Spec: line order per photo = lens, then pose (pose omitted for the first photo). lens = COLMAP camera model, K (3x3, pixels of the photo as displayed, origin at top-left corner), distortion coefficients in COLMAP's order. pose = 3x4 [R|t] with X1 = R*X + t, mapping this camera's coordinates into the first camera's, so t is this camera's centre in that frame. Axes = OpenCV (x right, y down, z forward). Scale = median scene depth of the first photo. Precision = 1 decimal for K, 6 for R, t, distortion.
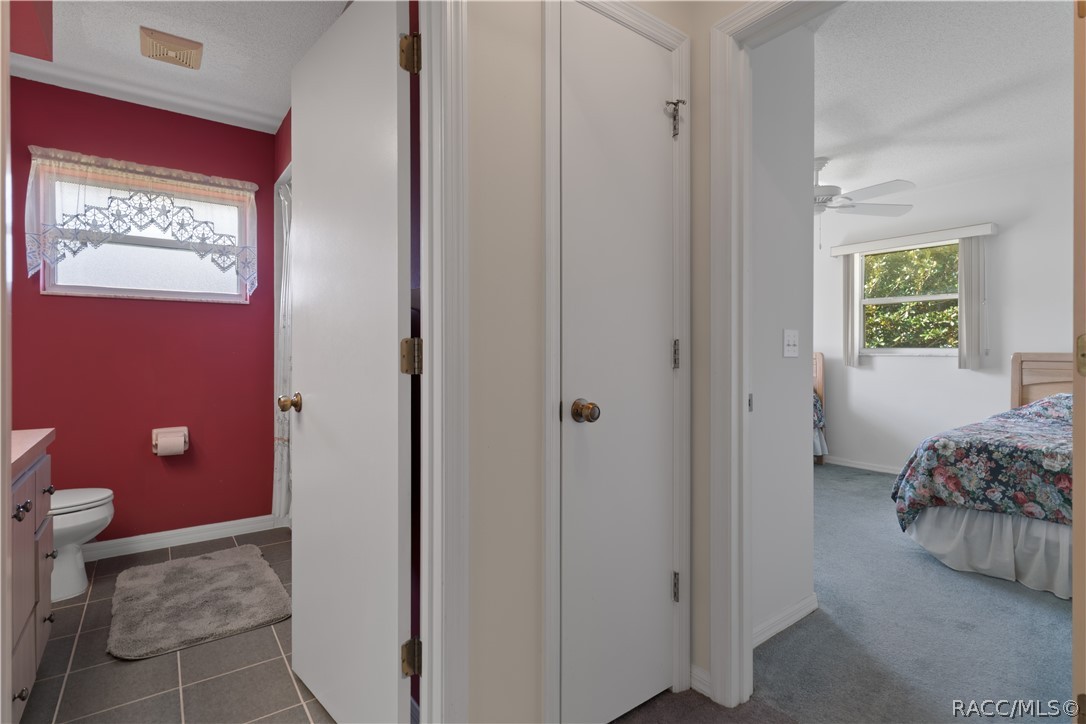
lens RADIAL K [[513.8, 0, 538.7], [0, 513.8, 354.0], [0, 0, 1]] dist [-0.002710, -0.000770]
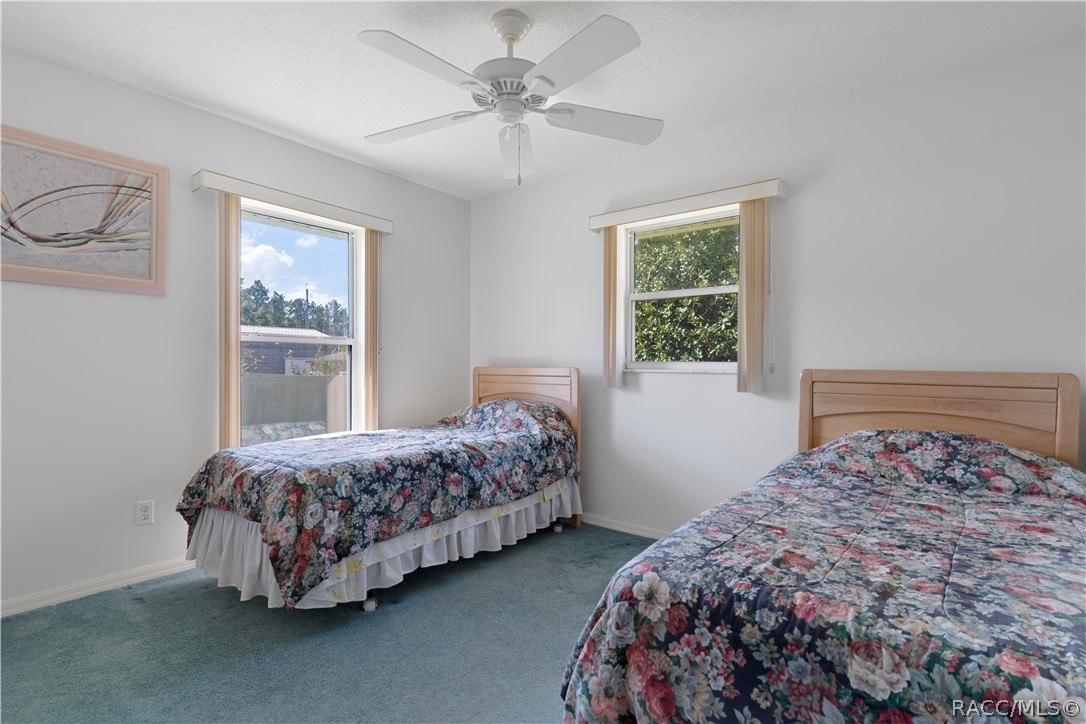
lens RADIAL K [[515.8, 0, 544.6], [0, 515.8, 371.4], [0, 0, 1]] dist [0.000298, -0.000045]
pose [[0.963857, 0.005168, 0.266371, 0.599771], [-0.007294, 0.999949, 0.006991, -0.003170], [-0.266322, -0.008681, 0.963845, 0.624886]]
